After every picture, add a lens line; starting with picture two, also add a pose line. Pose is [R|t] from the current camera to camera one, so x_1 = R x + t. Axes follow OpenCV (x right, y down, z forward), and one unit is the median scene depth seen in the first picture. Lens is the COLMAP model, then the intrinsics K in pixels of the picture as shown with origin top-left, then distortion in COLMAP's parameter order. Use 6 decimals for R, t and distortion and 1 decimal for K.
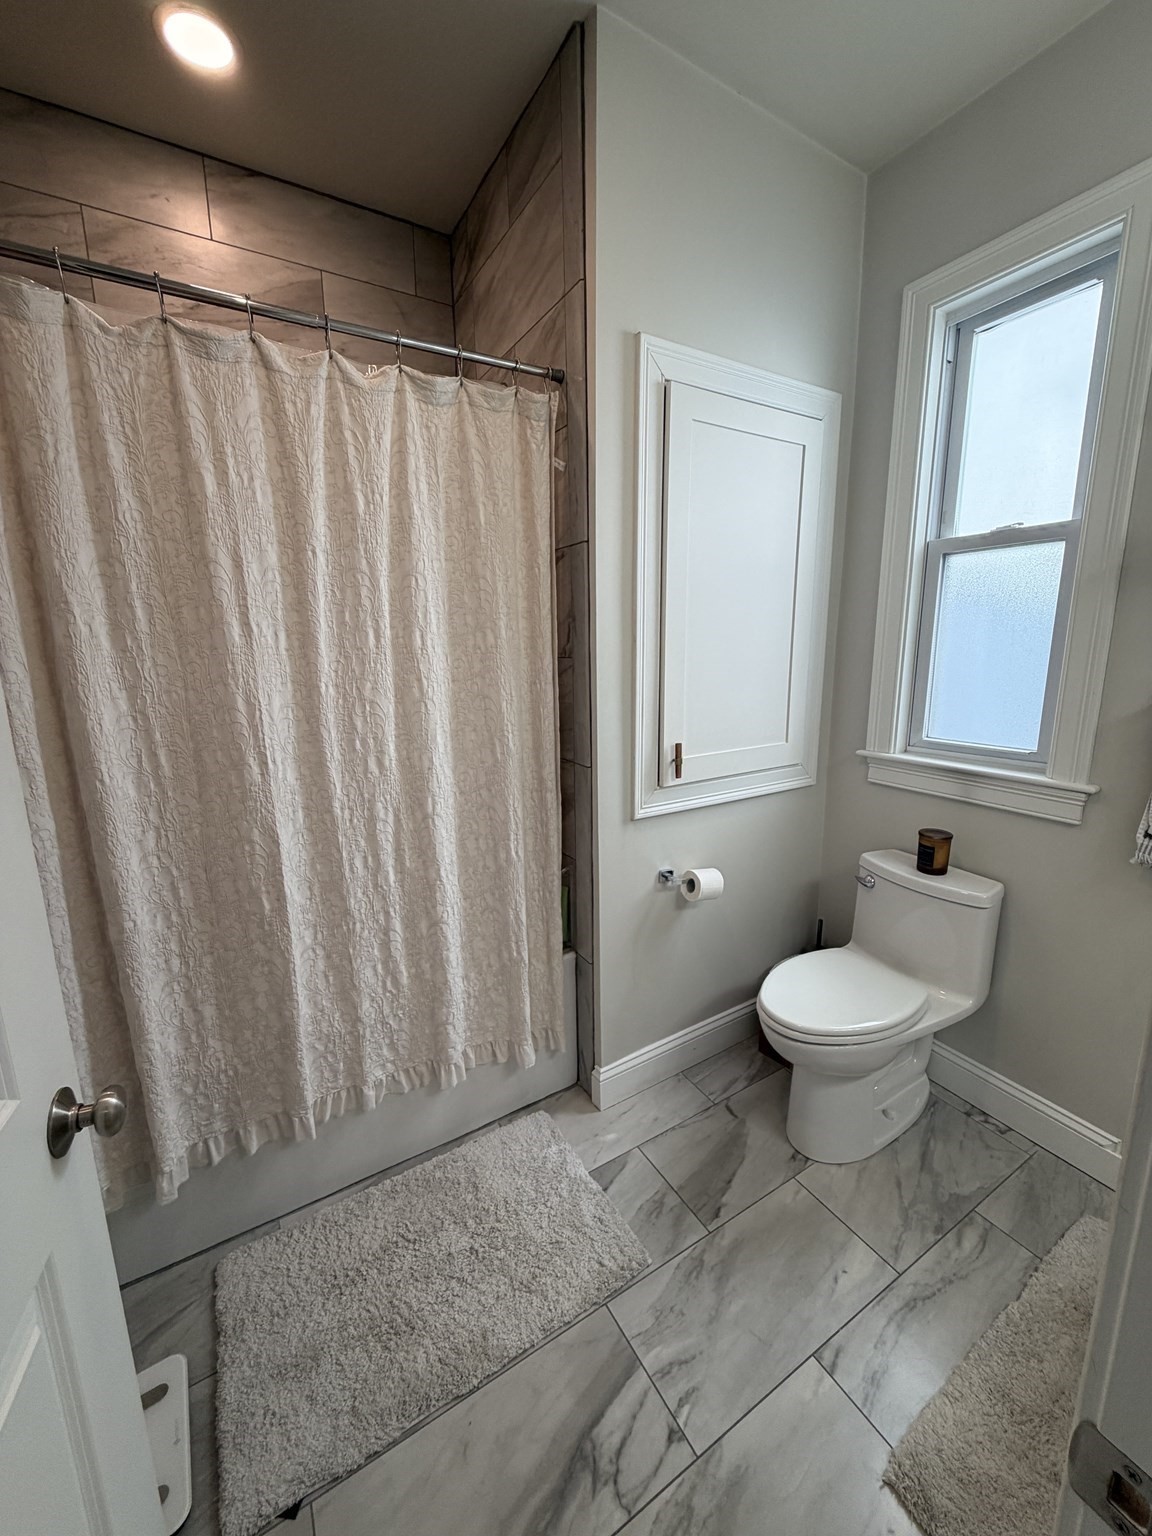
lens RADIAL K [[610.2, 0, 579.6], [0, 610.2, 766.6], [0, 0, 1]] dist [-0.002488, -0.000535]
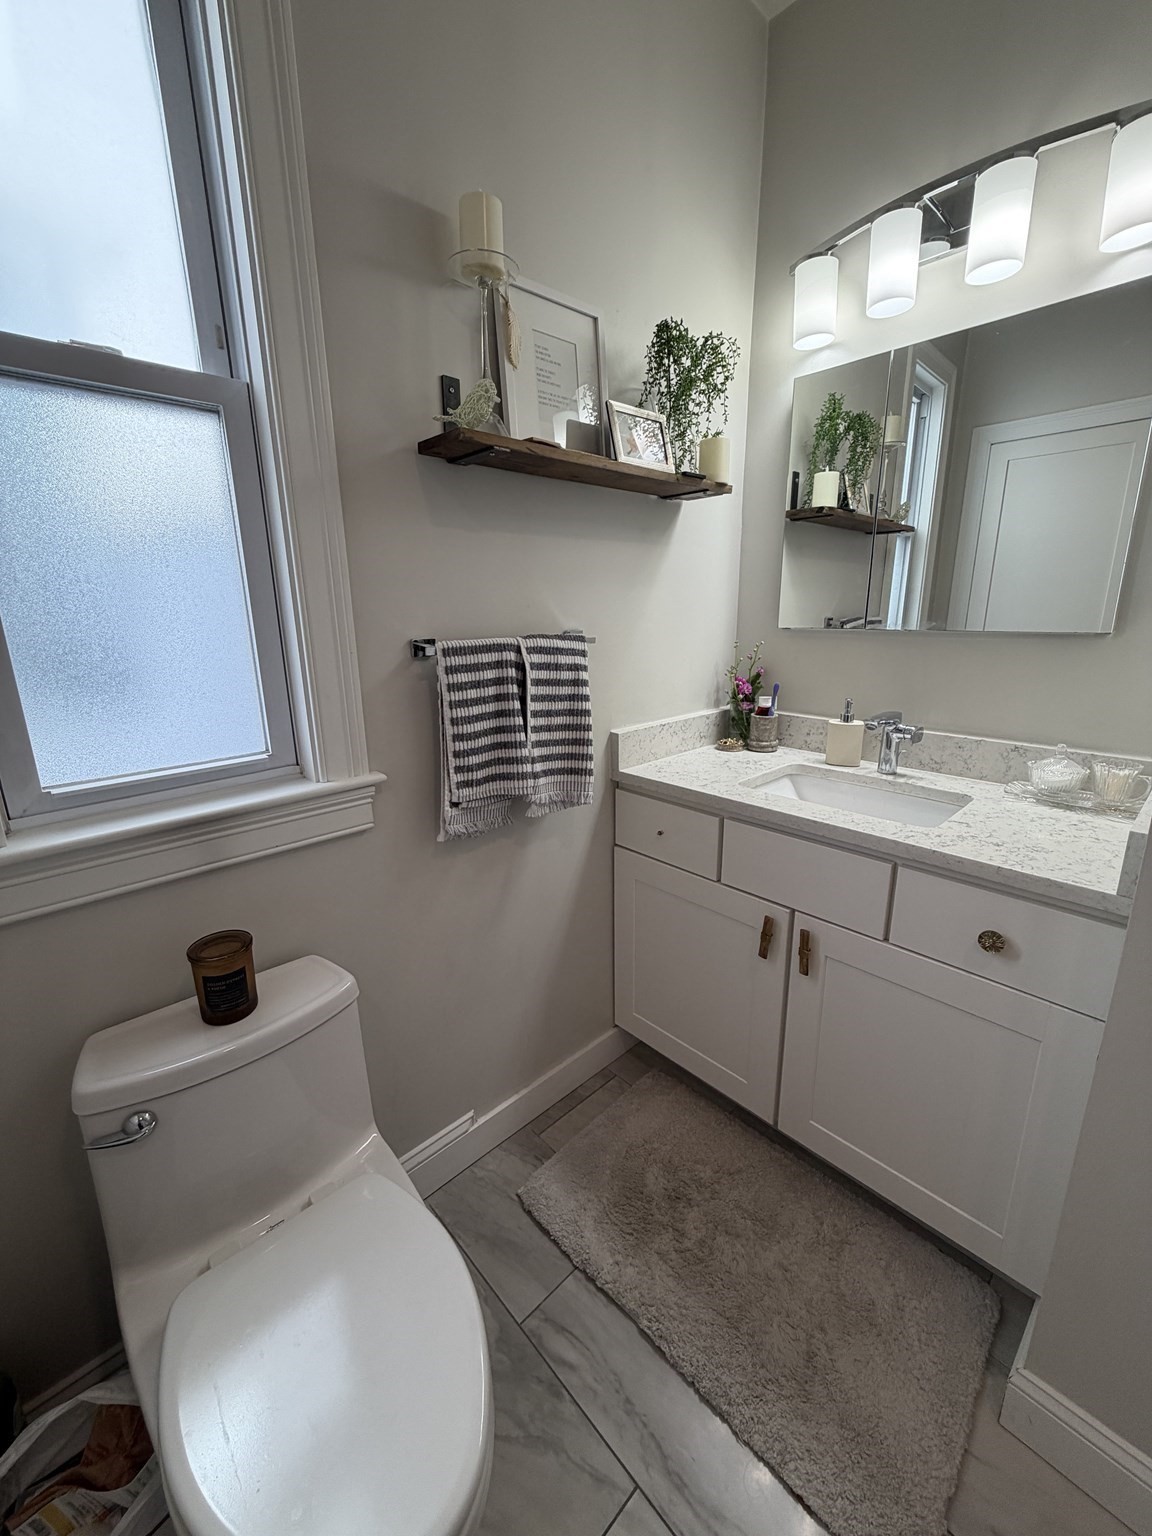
lens RADIAL K [[610.2, 0, 577.8], [0, 610.2, 764.7], [0, 0, 1]] dist [-0.002488, -0.000535]
pose [[-0.217021, -0.231758, 0.948256, 0.058798], [0.203354, 0.939363, 0.276125, -0.128046], [-0.954751, 0.252756, -0.156732, 0.808381]]
